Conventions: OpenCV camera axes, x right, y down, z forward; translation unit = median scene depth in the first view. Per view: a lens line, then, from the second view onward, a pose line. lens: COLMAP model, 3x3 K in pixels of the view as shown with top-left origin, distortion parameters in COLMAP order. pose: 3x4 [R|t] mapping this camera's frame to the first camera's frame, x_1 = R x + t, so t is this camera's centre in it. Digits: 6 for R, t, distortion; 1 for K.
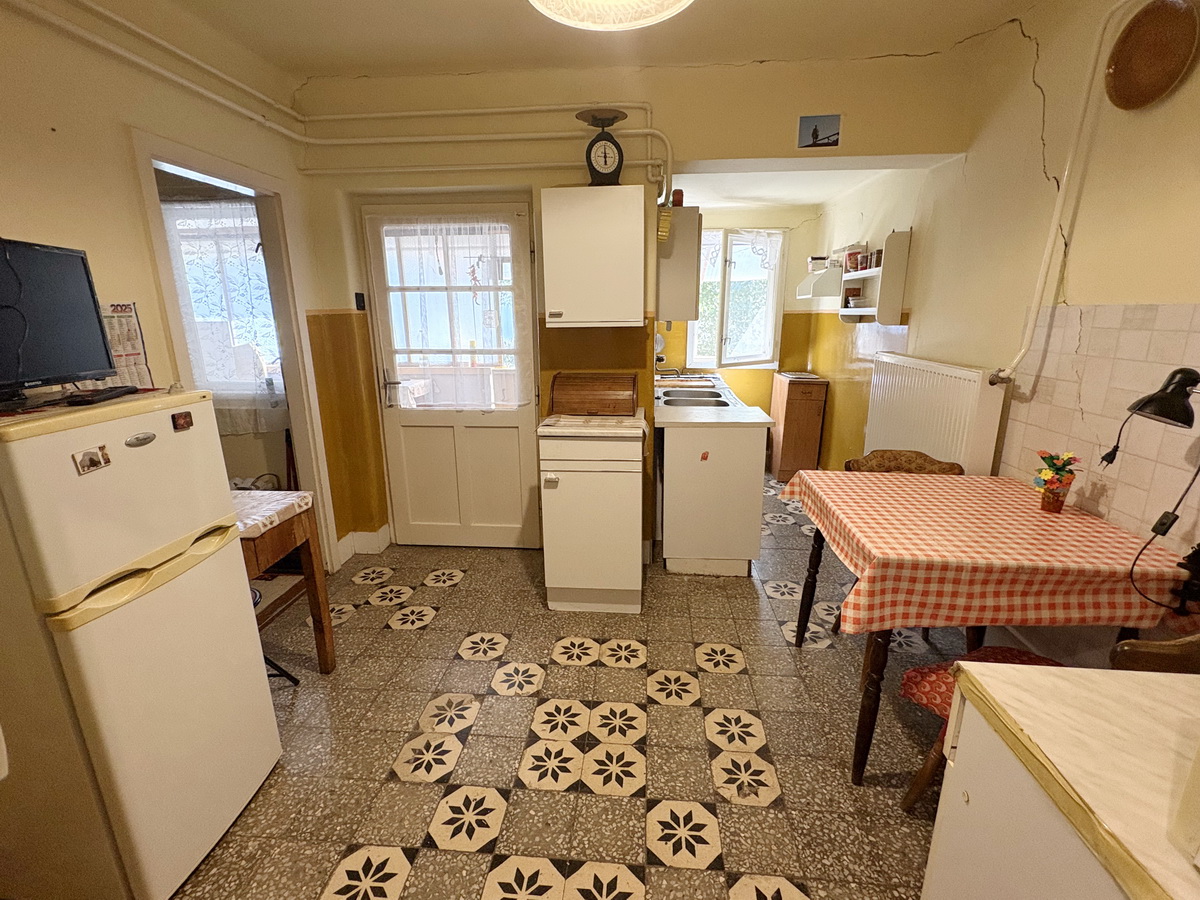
lens RADIAL K [[548.3, 0, 595.0], [0, 548.3, 452.1], [0, 0, 1]] dist [0.000498, -0.000309]
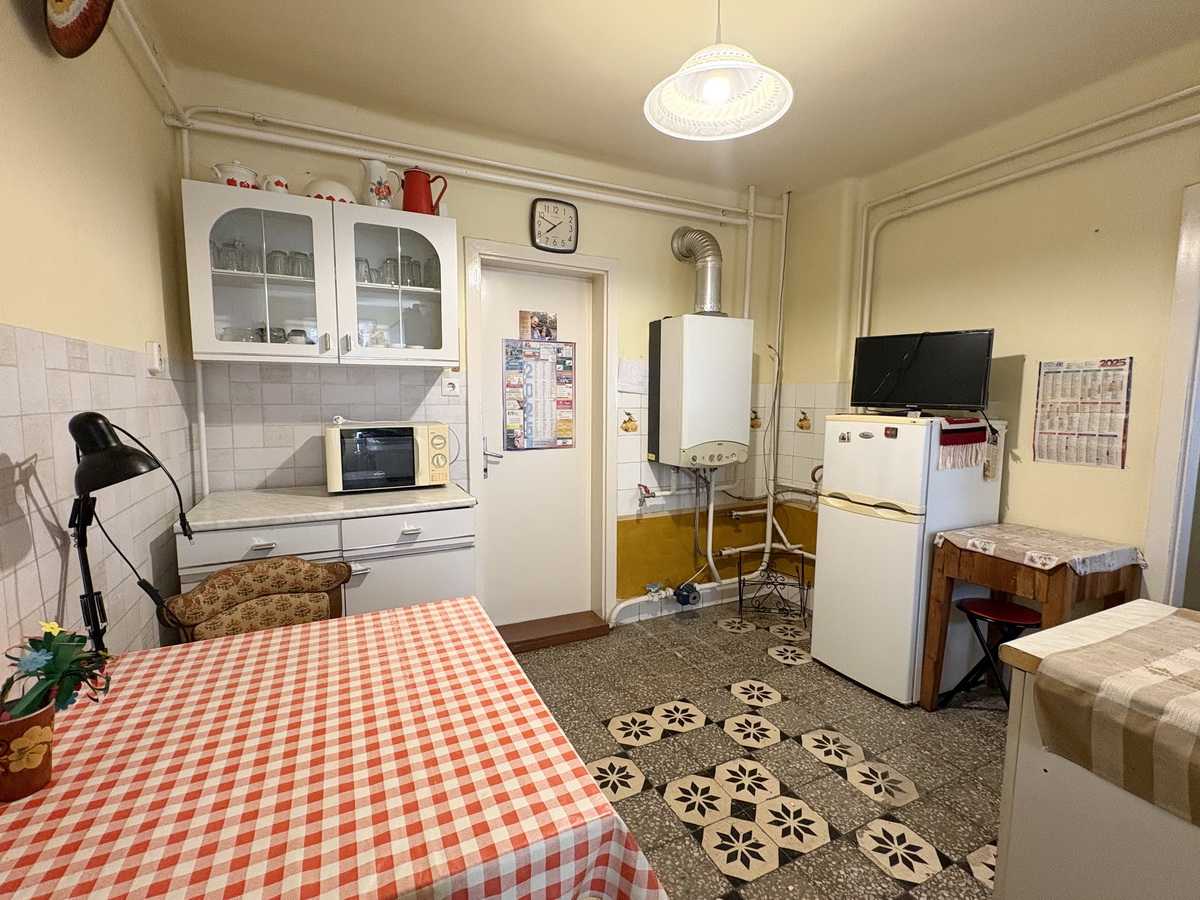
lens RADIAL K [[548.3, 0, 599.6], [0, 548.3, 455.3], [0, 0, 1]] dist [0.000498, -0.000309]
pose [[-0.857981, 0.056641, -0.510548, 0.709099], [-0.127591, 0.939256, 0.318620, -0.338152], [0.497583, 0.338511, -0.798637, 1.583781]]
